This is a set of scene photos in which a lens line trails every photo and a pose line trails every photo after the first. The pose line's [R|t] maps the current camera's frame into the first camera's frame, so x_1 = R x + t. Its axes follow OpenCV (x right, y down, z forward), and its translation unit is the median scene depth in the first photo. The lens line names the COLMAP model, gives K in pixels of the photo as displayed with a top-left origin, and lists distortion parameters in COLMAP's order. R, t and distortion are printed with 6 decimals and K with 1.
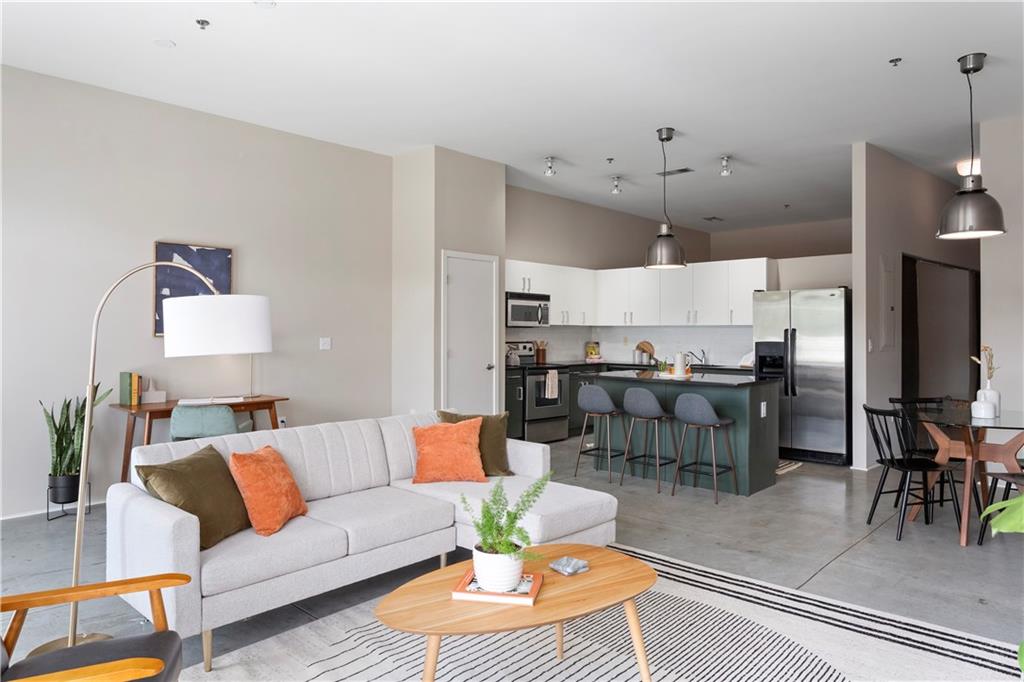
lens RADIAL K [[658.2, 0, 508.6], [0, 658.2, 332.4], [0, 0, 1]] dist [-0.001511, 0.006630]
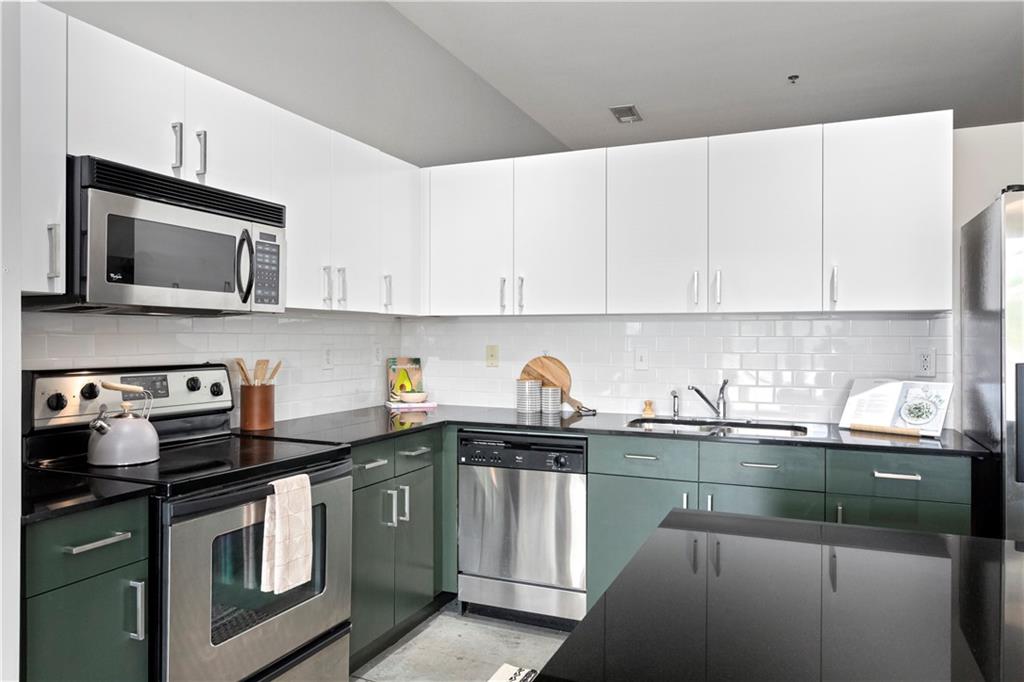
lens RADIAL K [[690.9, 0, 509.8], [0, 690.9, 339.2], [0, 0, 1]] dist [-0.006204, 0.001762]
pose [[0.939607, -0.001436, 0.342251, 0.056988], [0.000906, 0.999998, 0.001709, 0.003016], [-0.342253, -0.001296, 0.939607, 0.743206]]
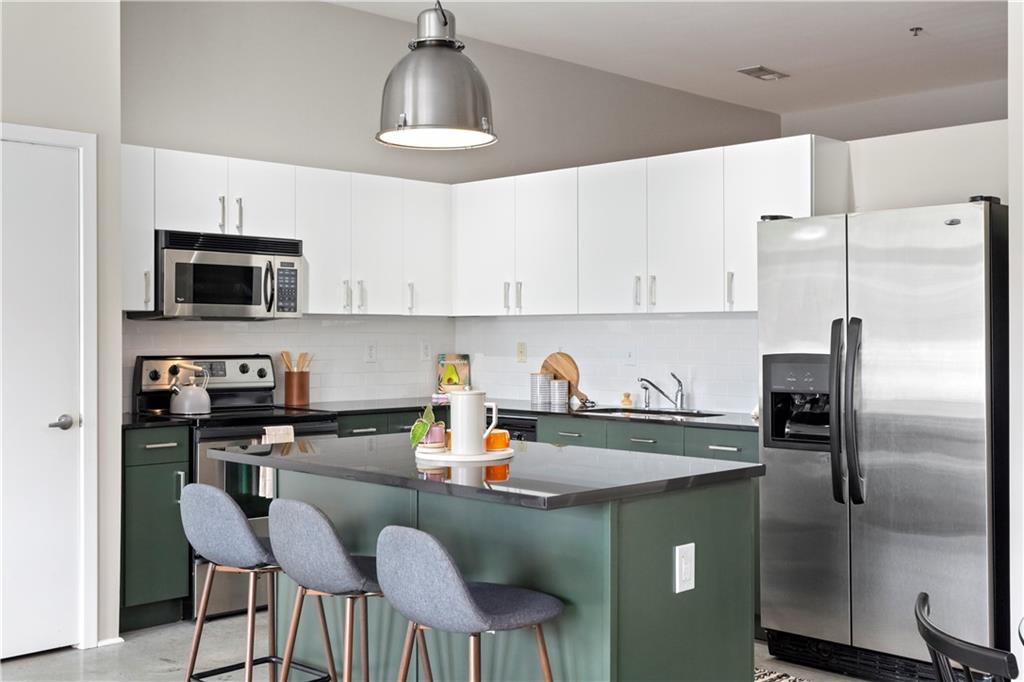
lens RADIAL K [[1143.6, 0, 512.0], [0, 1143.6, 341.0], [0, 0, 1]] dist [-0.000067, -0.011736]
pose [[0.999439, -0.002828, -0.033360, 0.238677], [0.002977, 0.999986, 0.004434, 0.003217], [0.033346, -0.004531, 0.999434, 0.326309]]
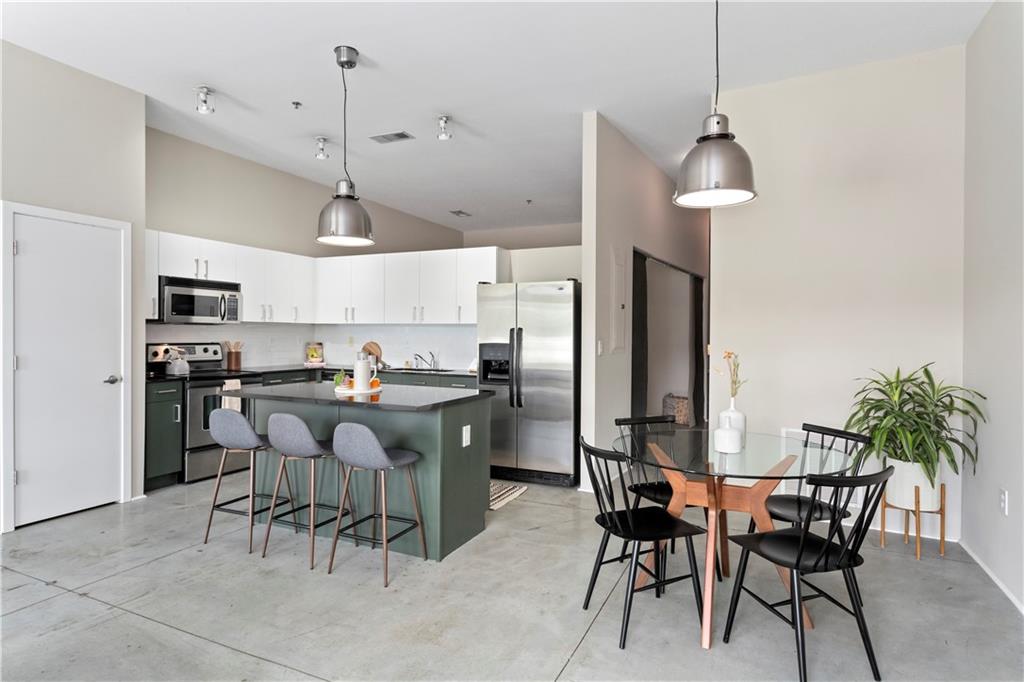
lens RADIAL K [[563.9, 0, 509.7], [0, 563.9, 339.6], [0, 0, 1]] dist [-0.001666, 0.000292]
pose [[0.948908, 0.001665, 0.315548, 0.172213], [-0.005431, 0.999924, 0.011057, 0.001157], [-0.315506, -0.012206, 0.948845, 0.283066]]
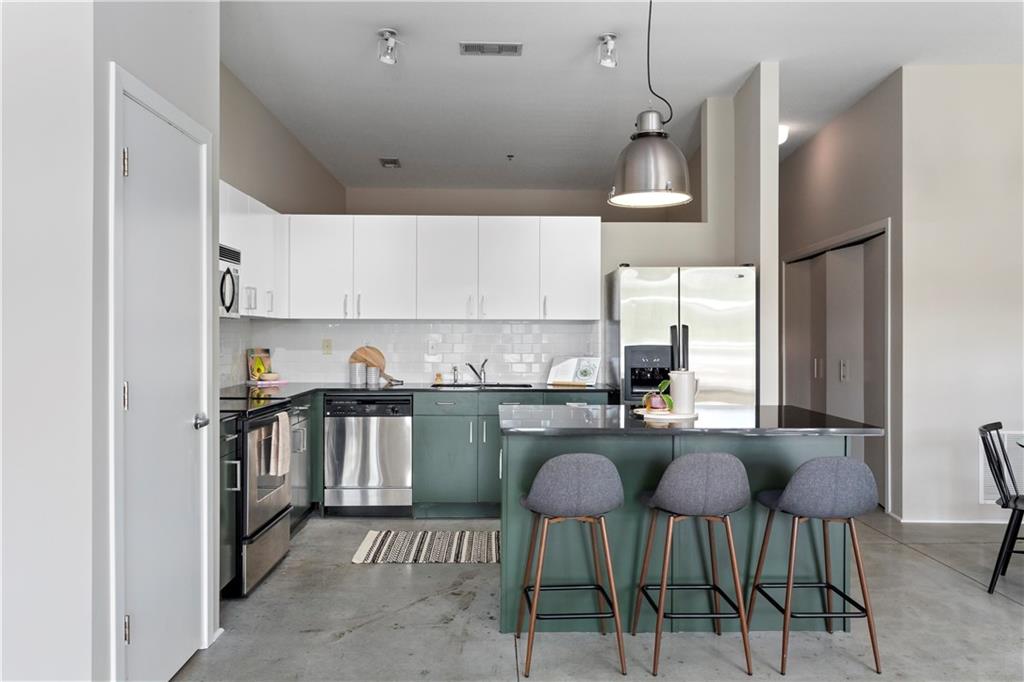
lens RADIAL K [[730.3, 0, 506.3], [0, 730.3, 337.0], [0, 0, 1]] dist [-0.001874, -0.000348]
pose [[0.708934, -0.003172, 0.705268, -0.186882], [0.000049, 0.999990, 0.004448, 0.002571], [-0.705275, -0.003119, 0.708927, 0.549263]]
